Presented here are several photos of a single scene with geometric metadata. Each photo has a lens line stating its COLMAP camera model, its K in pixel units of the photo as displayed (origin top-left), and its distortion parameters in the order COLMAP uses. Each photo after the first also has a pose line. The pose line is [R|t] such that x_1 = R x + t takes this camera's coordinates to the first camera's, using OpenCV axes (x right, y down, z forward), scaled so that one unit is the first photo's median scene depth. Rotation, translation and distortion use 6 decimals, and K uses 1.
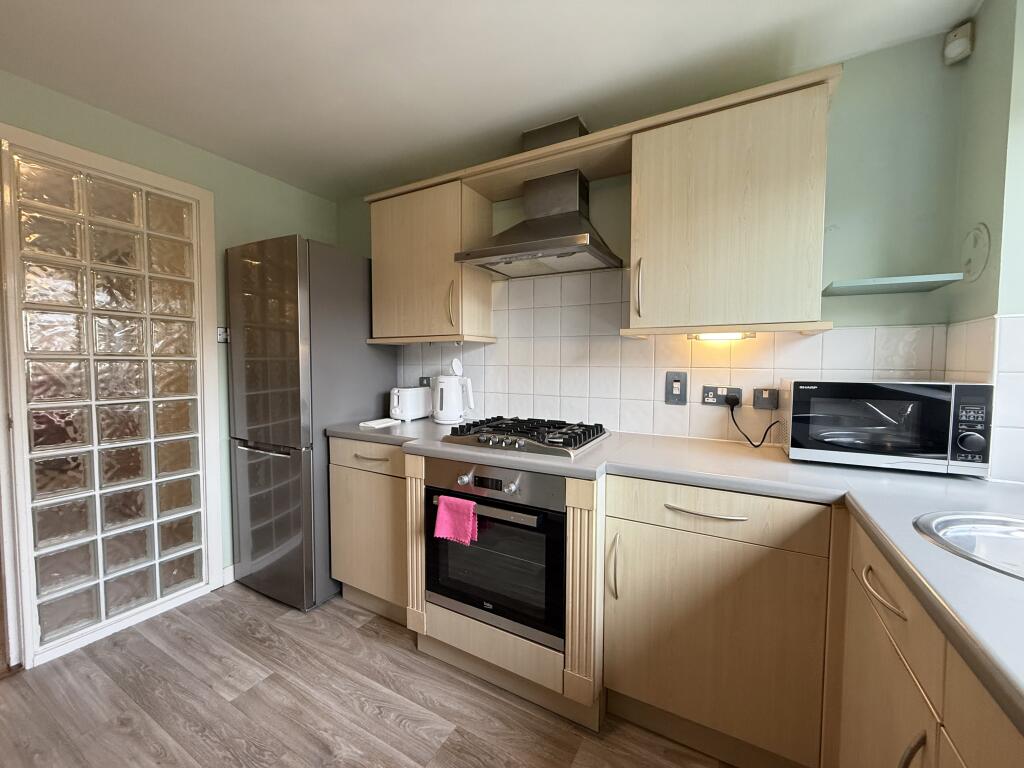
lens RADIAL K [[411.2, 0, 506.0], [0, 411.2, 369.3], [0, 0, 1]] dist [0.010358, 0.000216]
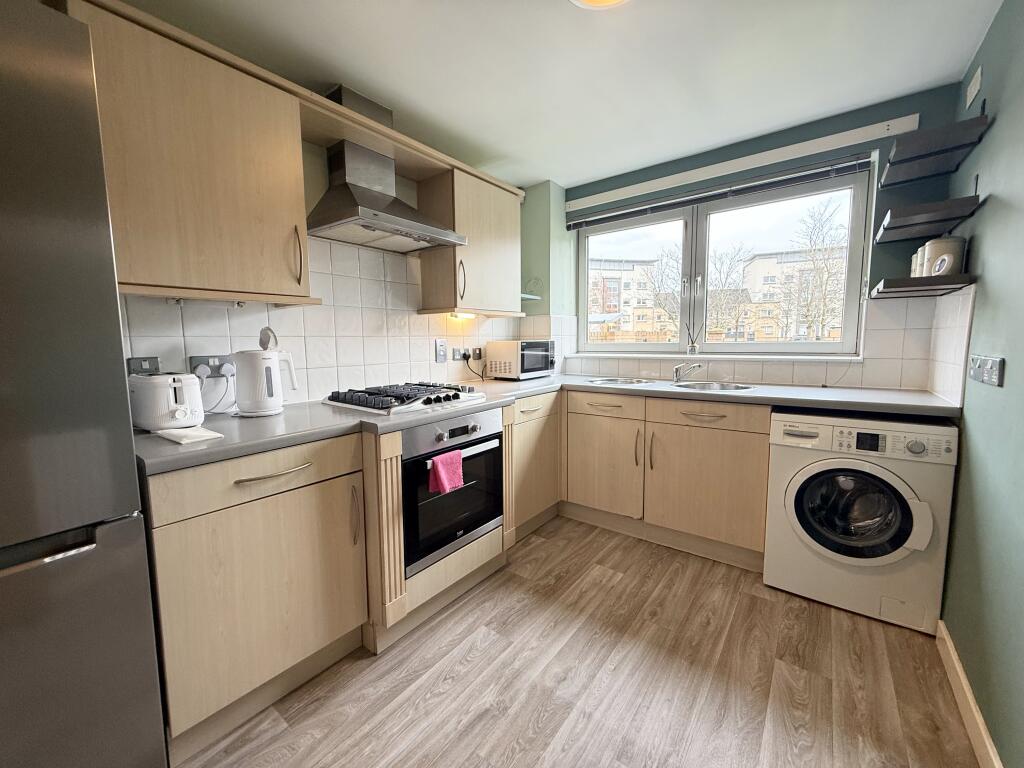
lens RADIAL K [[411.2, 0, 506.0], [0, 411.2, 369.3], [0, 0, 1]] dist [0.010358, 0.000216]
pose [[0.150547, -0.077588, 0.985554, -1.064121], [0.031828, 0.996779, 0.073610, 0.012782], [-0.988090, 0.020286, 0.152531, 0.617199]]
